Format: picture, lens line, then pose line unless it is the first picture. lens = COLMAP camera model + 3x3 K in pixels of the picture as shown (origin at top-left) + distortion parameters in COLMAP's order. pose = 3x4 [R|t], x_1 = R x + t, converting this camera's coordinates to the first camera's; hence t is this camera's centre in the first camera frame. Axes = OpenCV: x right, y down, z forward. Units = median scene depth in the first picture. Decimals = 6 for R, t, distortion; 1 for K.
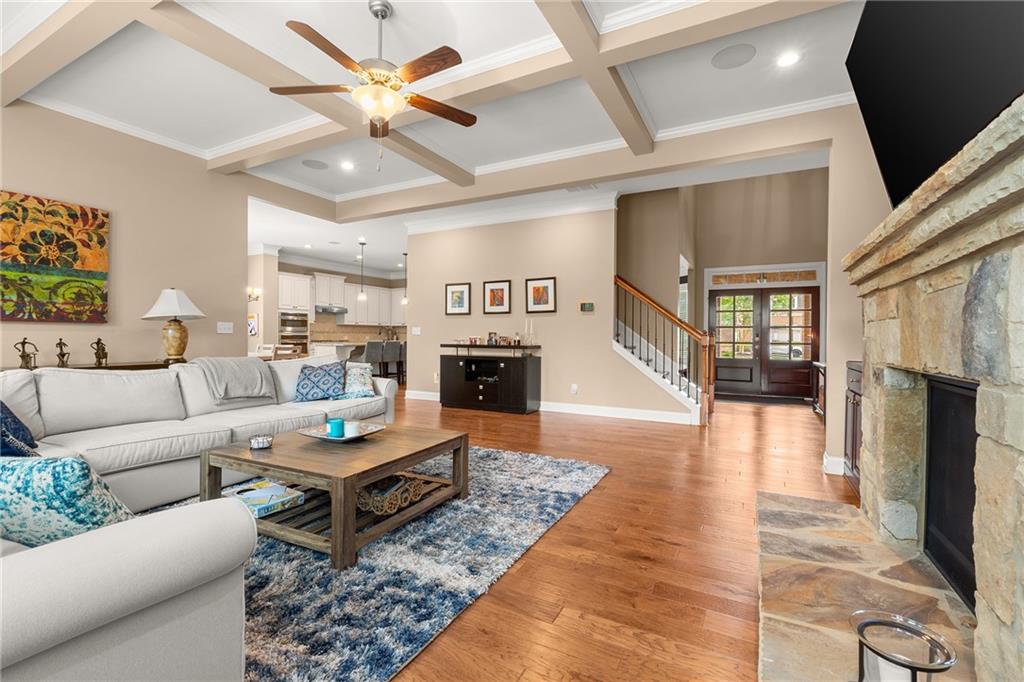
lens RADIAL K [[451.8, 0, 508.2], [0, 451.8, 338.6], [0, 0, 1]] dist [-0.003595, 0.000481]
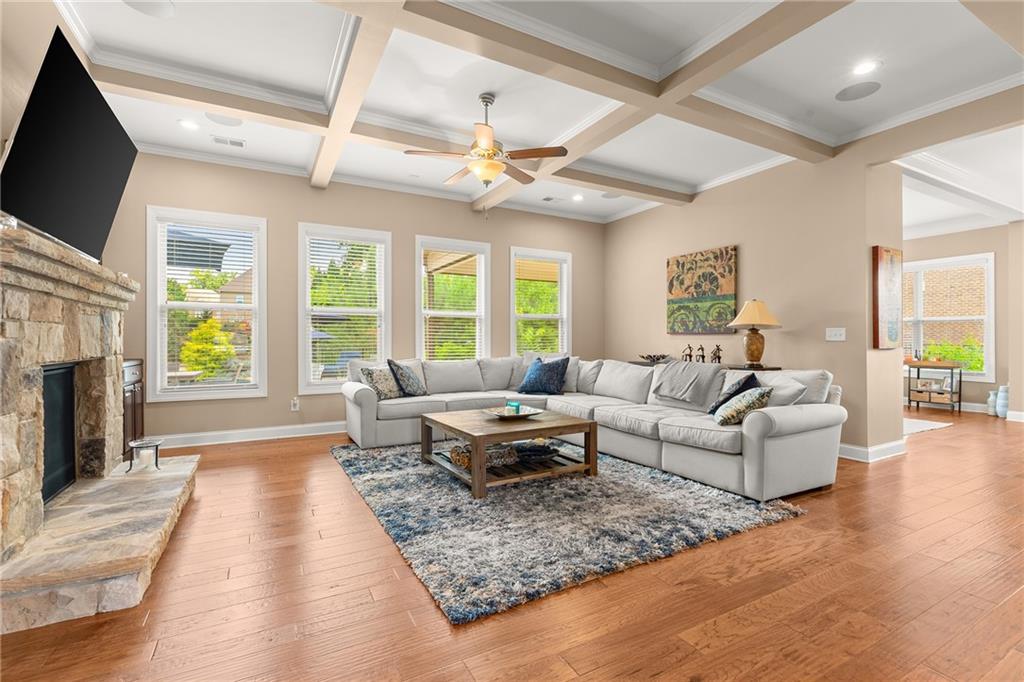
lens RADIAL K [[451.8, 0, 508.1], [0, 451.8, 335.6], [0, 0, 1]] dist [-0.003595, 0.000481]
pose [[-0.539333, -0.017056, -0.841920, 0.557236], [-0.013415, 0.999842, -0.011662, -0.004981], [0.841985, 0.005004, -0.539477, 1.221615]]
